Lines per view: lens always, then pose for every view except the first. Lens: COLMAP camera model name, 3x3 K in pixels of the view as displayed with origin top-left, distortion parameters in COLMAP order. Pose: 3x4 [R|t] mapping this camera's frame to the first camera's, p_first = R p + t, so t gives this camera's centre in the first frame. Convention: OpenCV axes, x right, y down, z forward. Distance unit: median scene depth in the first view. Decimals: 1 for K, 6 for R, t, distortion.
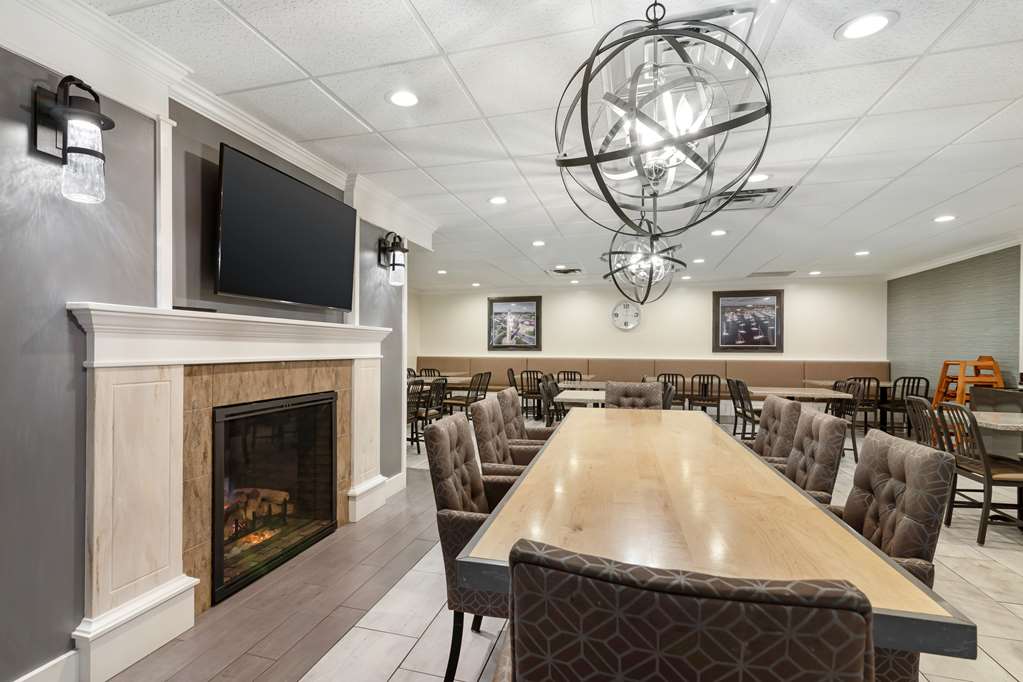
lens RADIAL K [[472.3, 0, 505.9], [0, 472.3, 344.6], [0, 0, 1]] dist [0.001141, 0.000042]
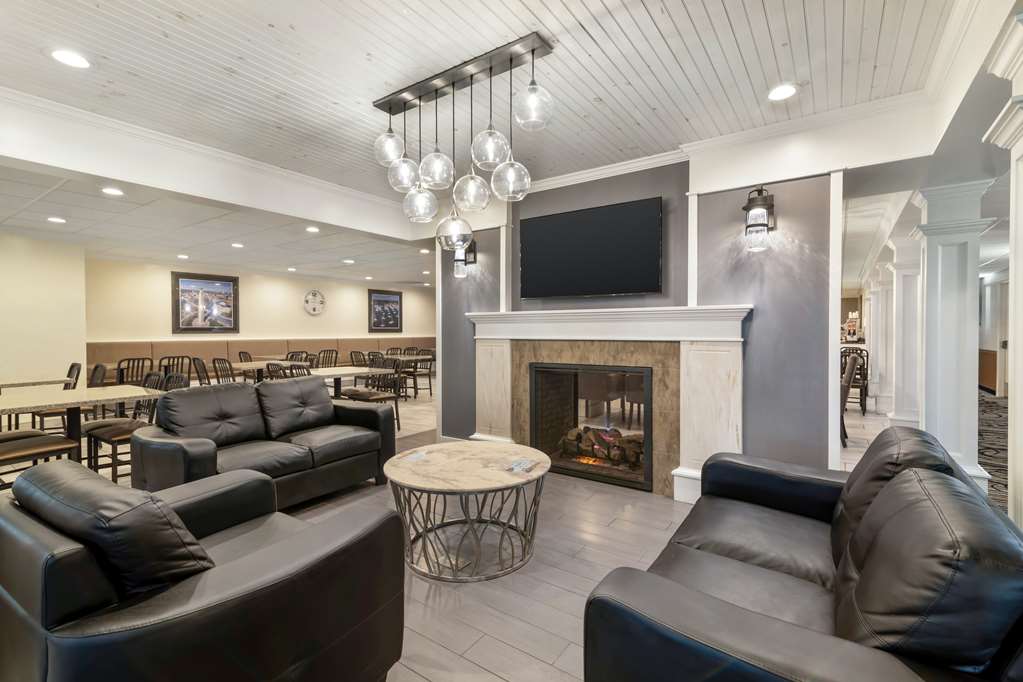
lens RADIAL K [[472.3, 0, 508.0], [0, 472.3, 336.9], [0, 0, 1]] dist [0.001141, 0.000042]
pose [[0.324974, -0.015963, 0.945588, -0.671221], [-0.003245, 0.999833, 0.017994, 0.001597], [-0.945717, -0.008916, 0.324868, 0.150826]]
